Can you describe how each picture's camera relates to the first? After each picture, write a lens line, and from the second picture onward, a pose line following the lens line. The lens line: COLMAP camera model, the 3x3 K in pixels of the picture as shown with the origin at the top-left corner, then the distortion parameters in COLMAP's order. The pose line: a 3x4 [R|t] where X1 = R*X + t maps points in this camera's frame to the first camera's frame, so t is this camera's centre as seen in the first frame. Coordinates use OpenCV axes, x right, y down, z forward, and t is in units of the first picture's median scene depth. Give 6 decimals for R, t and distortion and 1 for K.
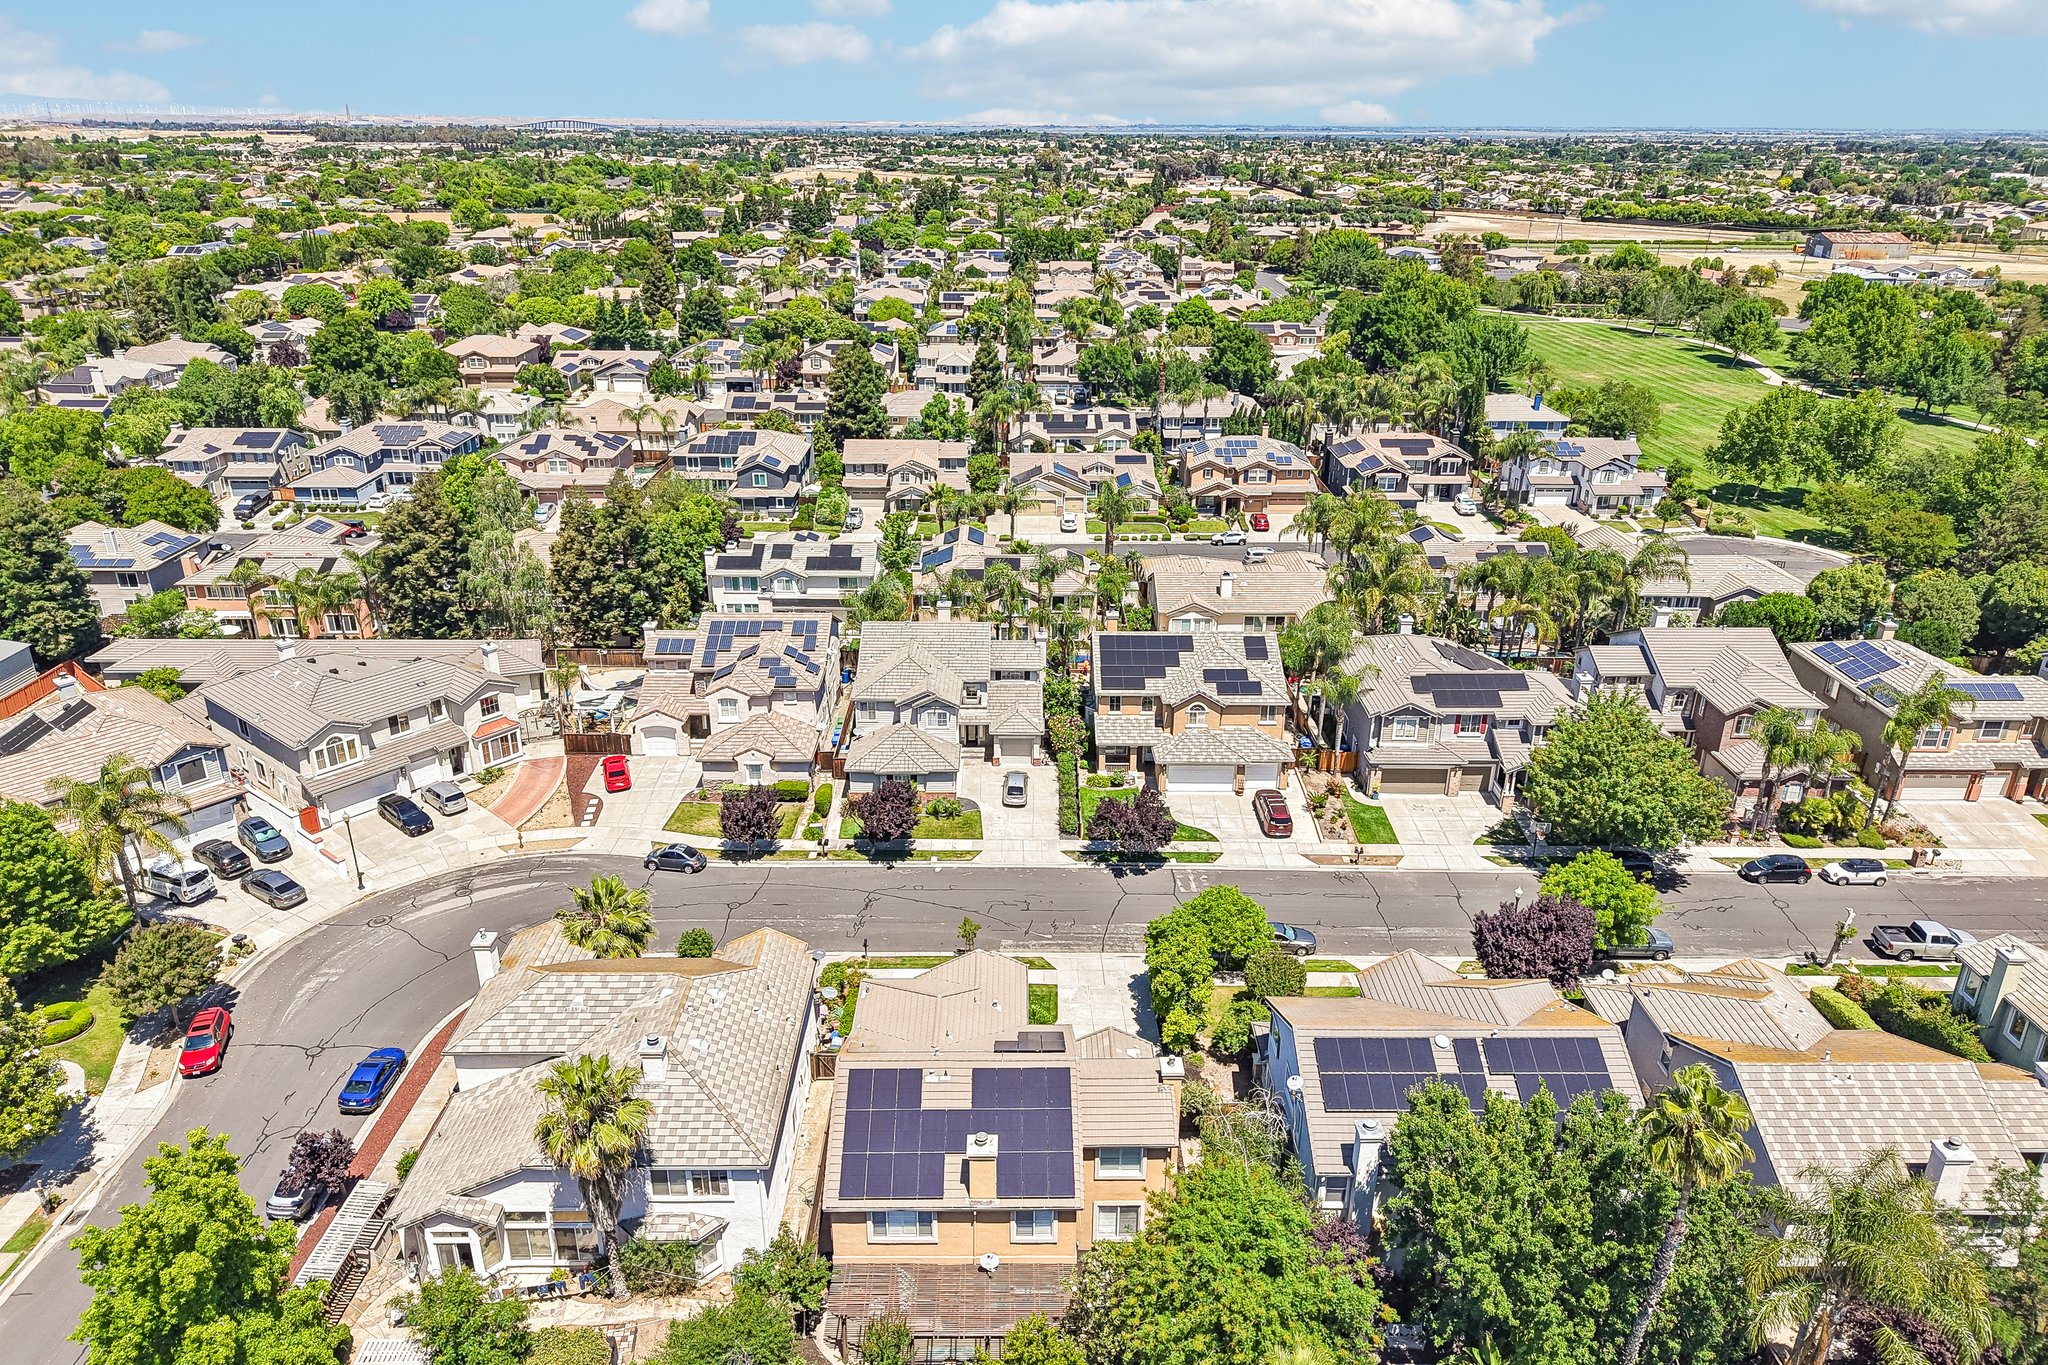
lens RADIAL K [[1364.8, 0, 1024.0], [0, 1364.8, 682.5], [0, 0, 1]] dist [0.073762, -0.107833]
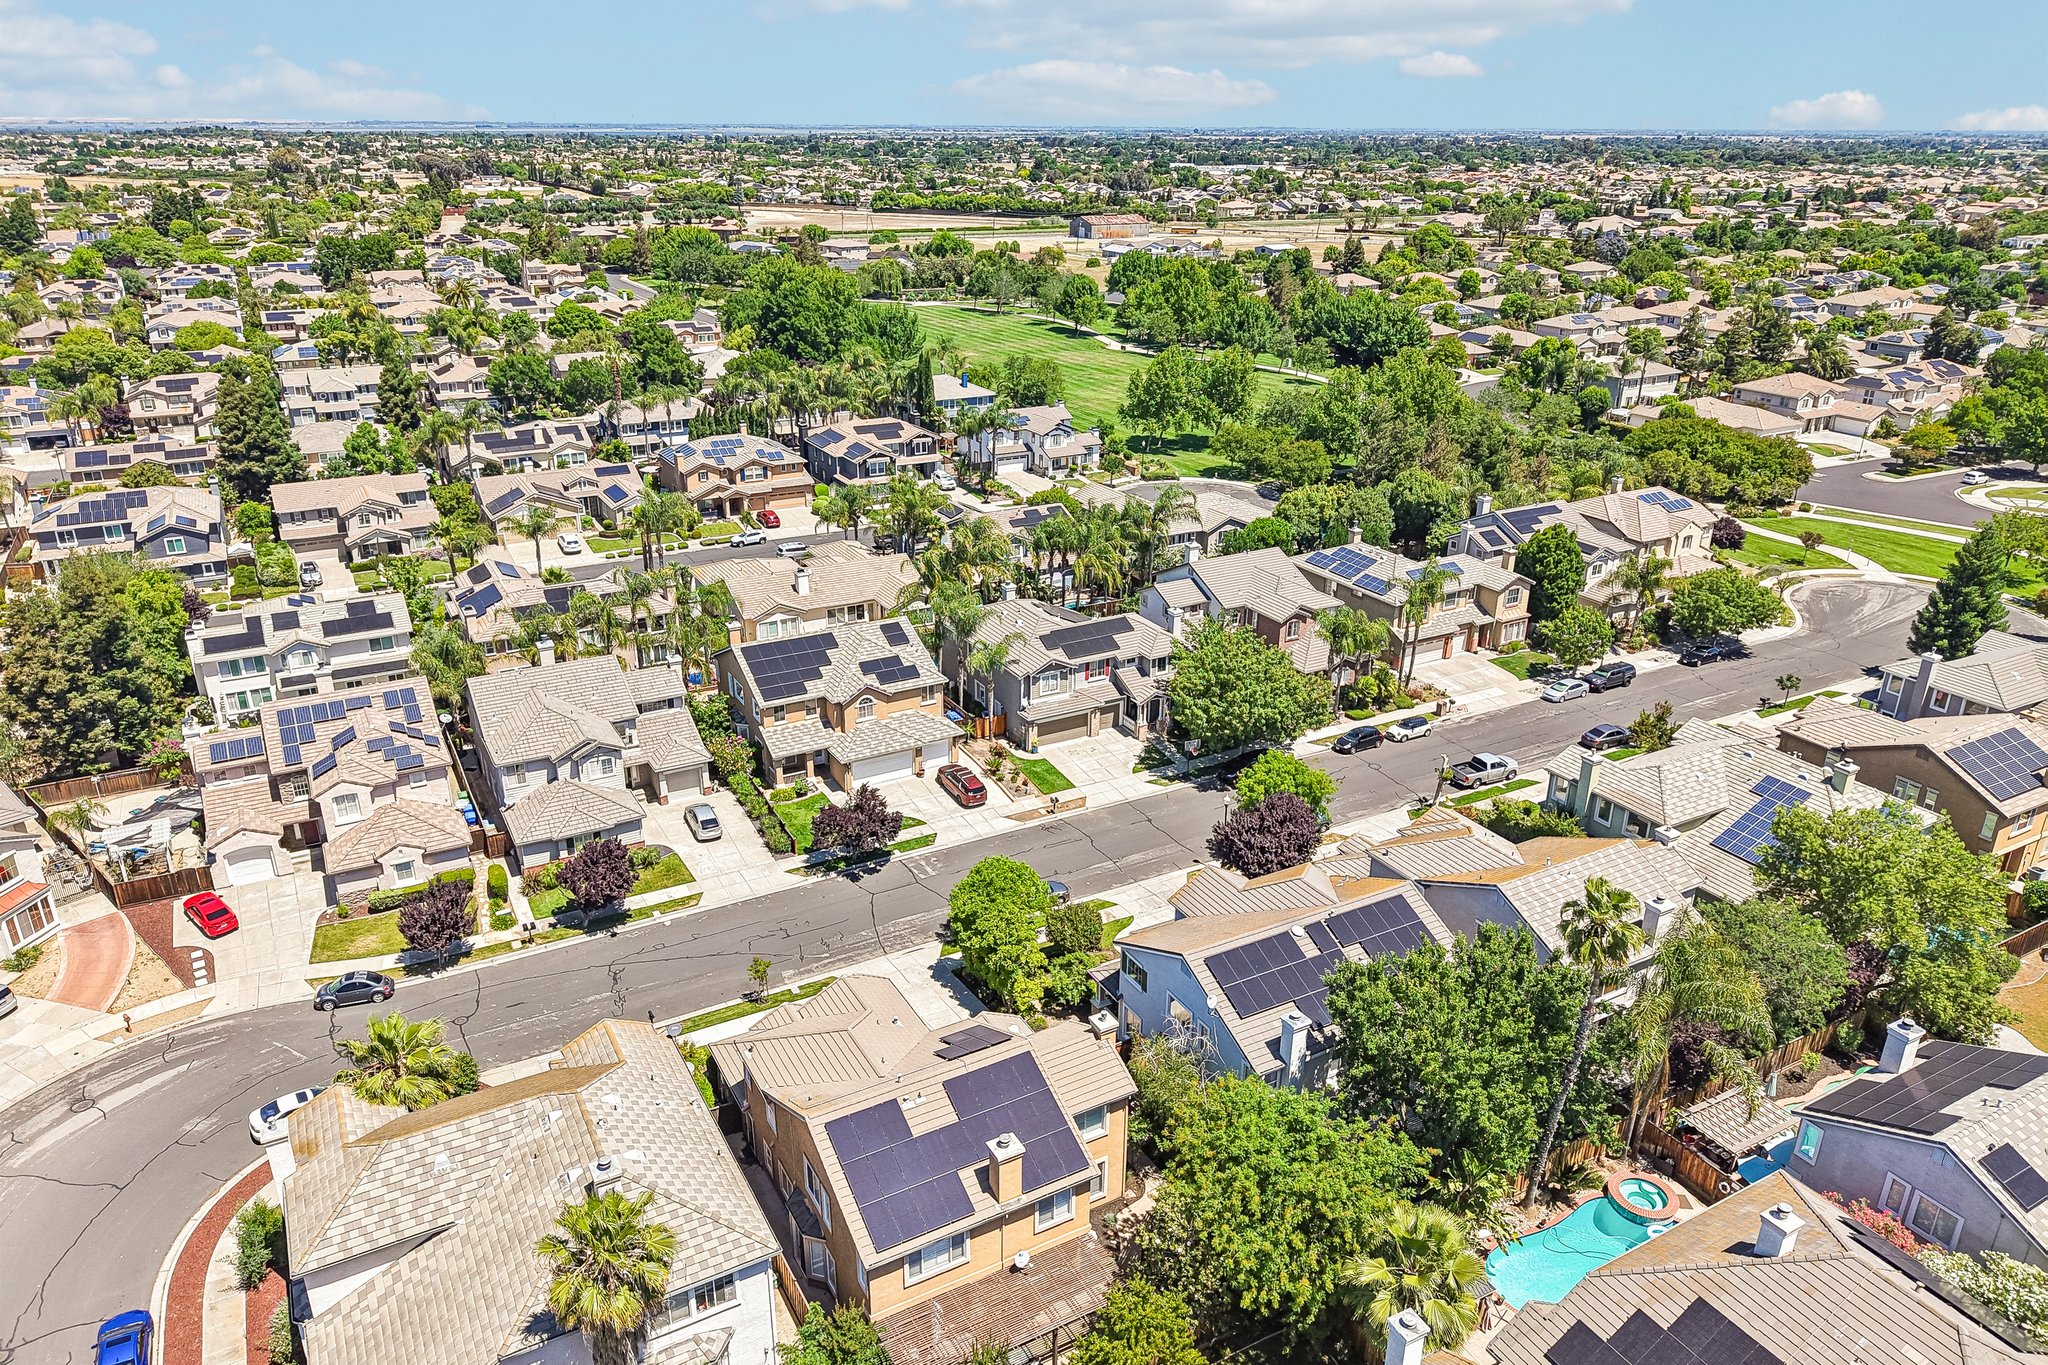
lens RADIAL K [[1369.6, 0, 1024.0], [0, 1369.6, 682.5], [0, 0, 1]] dist [0.022059, -0.021646]
pose [[0.877653, -0.181798, 0.443480, -0.209051], [0.180843, 0.982488, 0.044865, -0.018342], [-0.443870, 0.040824, 0.895161, 0.049605]]
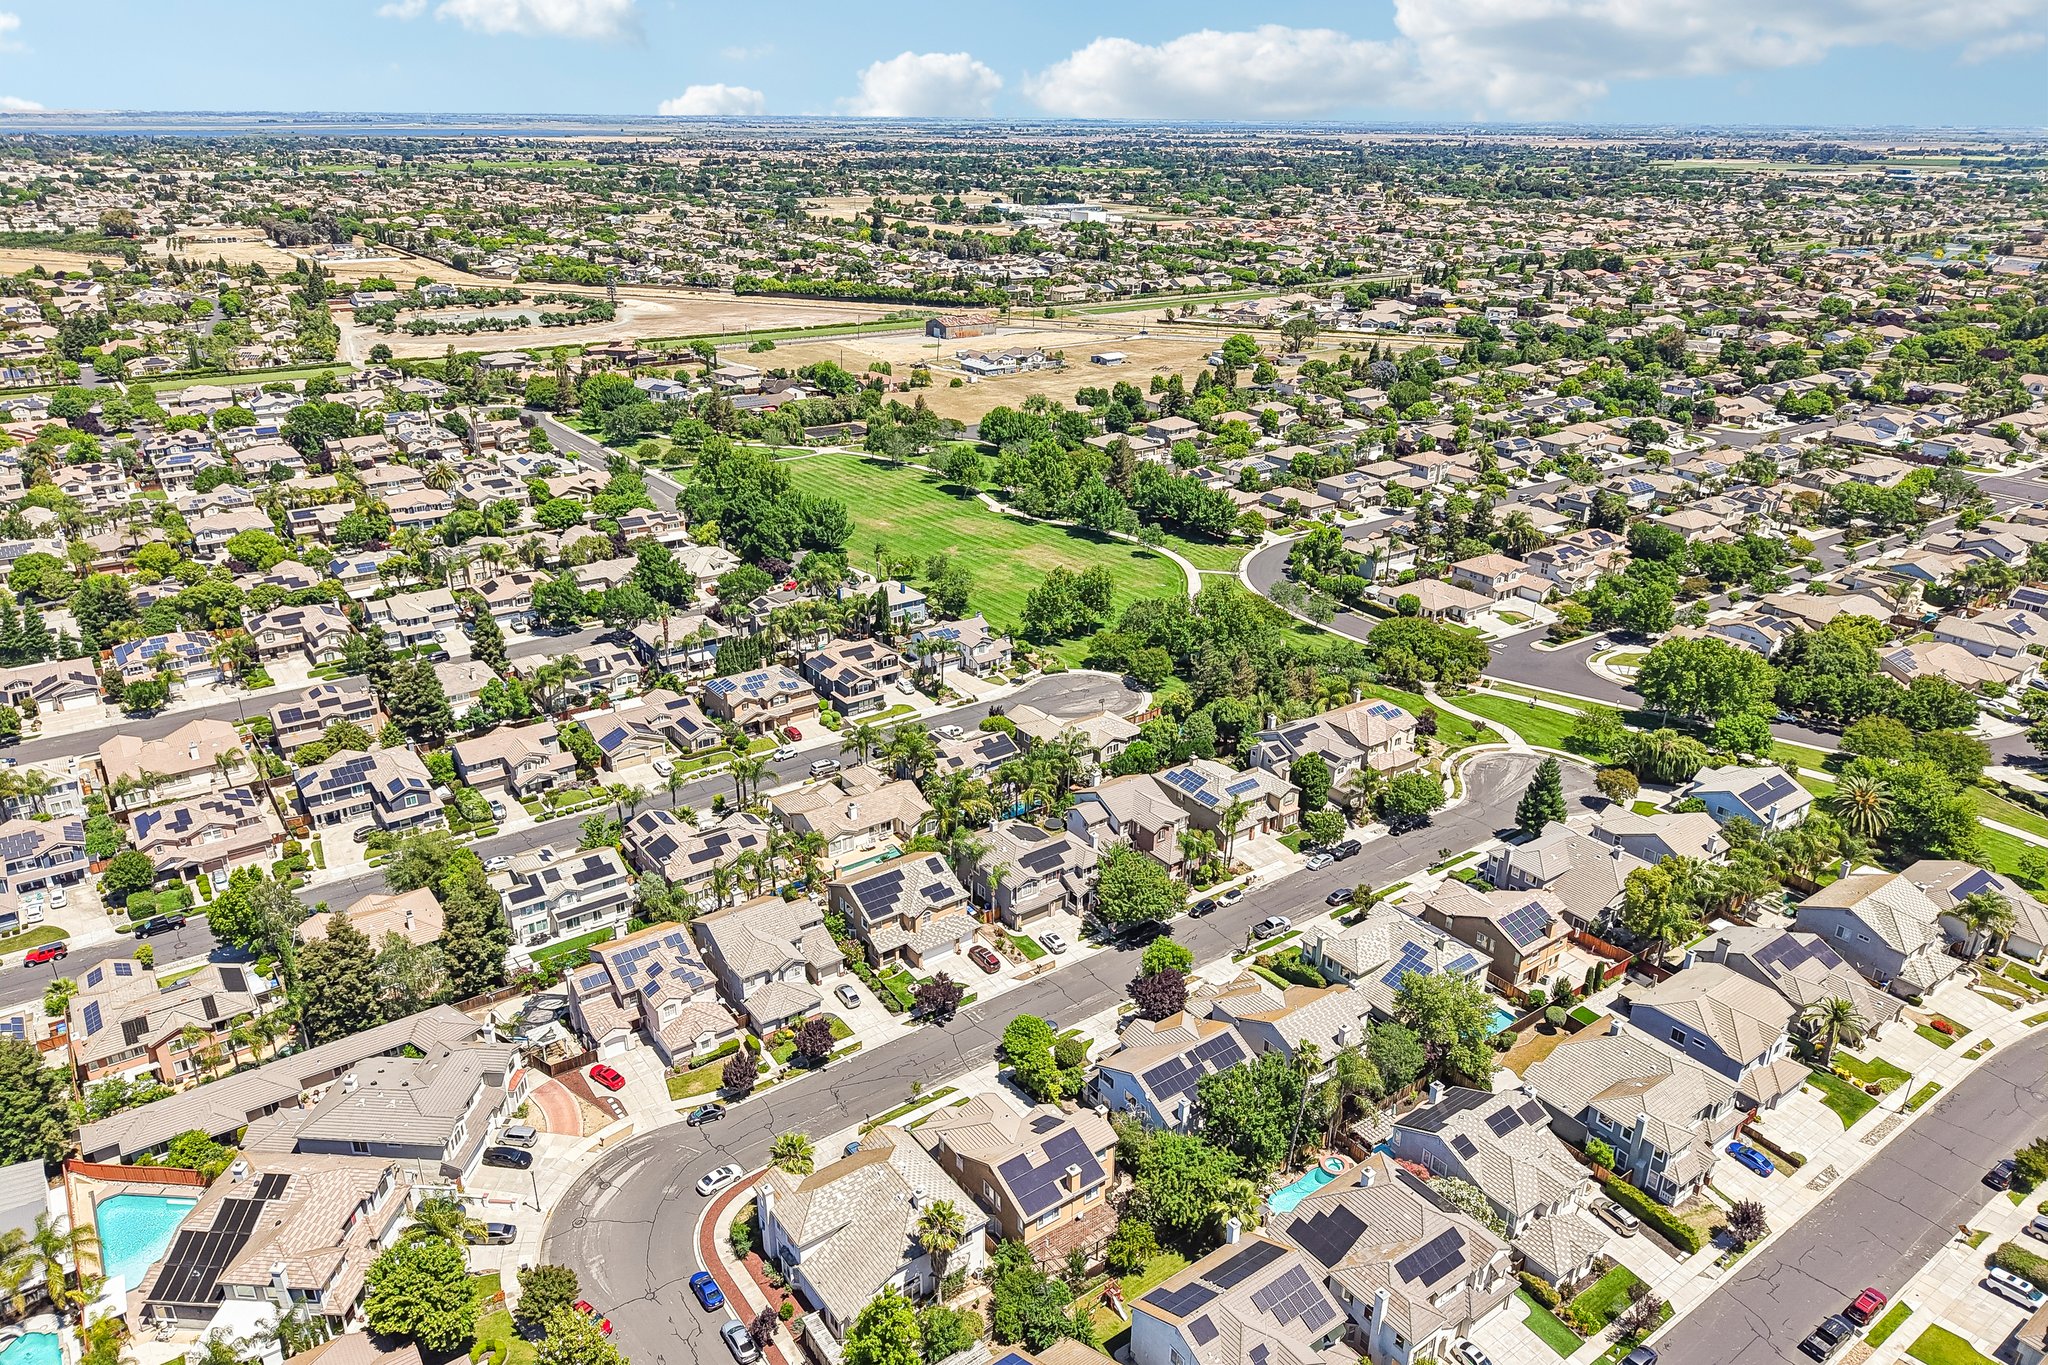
lens RADIAL K [[1374.5, 0, 1024.0], [0, 1374.5, 682.5], [0, 0, 1]] dist [0.112992, -0.282191]
pose [[0.810356, -0.226910, 0.540217, -0.650902], [0.218680, 0.972475, 0.080442, -0.380240], [-0.543601, 0.052948, 0.837672, -0.558288]]
